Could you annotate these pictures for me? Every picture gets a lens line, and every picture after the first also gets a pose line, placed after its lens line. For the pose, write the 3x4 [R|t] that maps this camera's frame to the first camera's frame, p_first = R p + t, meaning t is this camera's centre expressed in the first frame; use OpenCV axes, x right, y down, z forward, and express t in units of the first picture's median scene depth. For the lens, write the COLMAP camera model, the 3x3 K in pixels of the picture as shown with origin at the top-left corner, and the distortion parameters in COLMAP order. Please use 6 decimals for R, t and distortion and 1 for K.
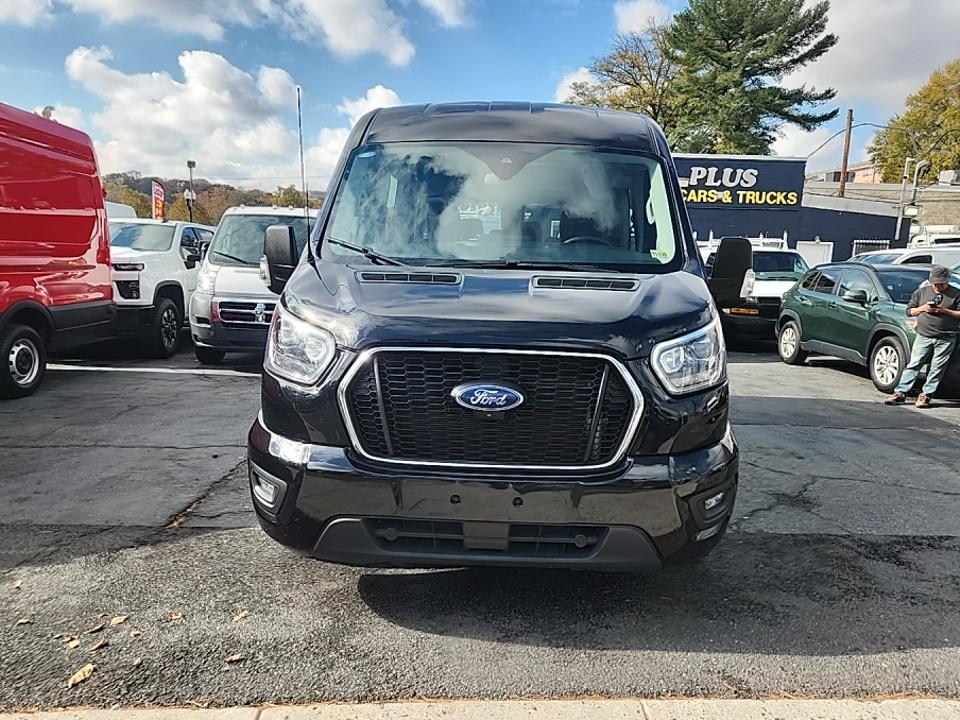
lens RADIAL K [[737.4, 0, 480.0], [0, 737.4, 360.0], [0, 0, 1]] dist [0.070846, -0.062870]
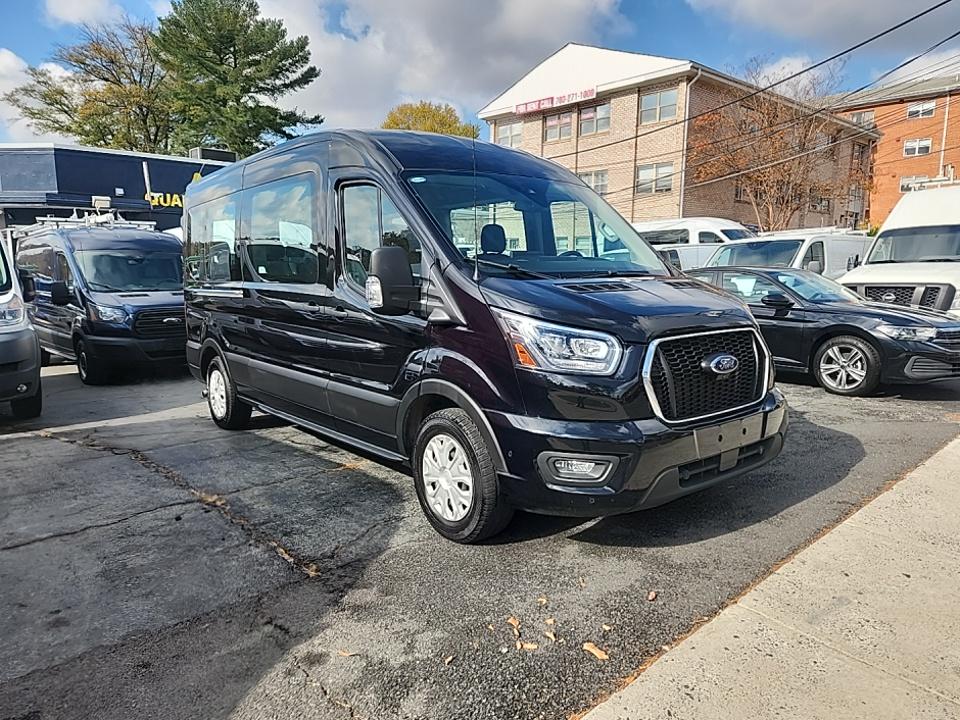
lens RADIAL K [[737.4, 0, 480.0], [0, 737.4, 360.0], [0, 0, 1]] dist [0.070846, -0.062870]
pose [[0.707542, -0.121185, 0.696203, -0.191915], [0.126532, 0.990990, 0.043904, -0.011721], [-0.695251, 0.057028, 0.716501, 0.041422]]
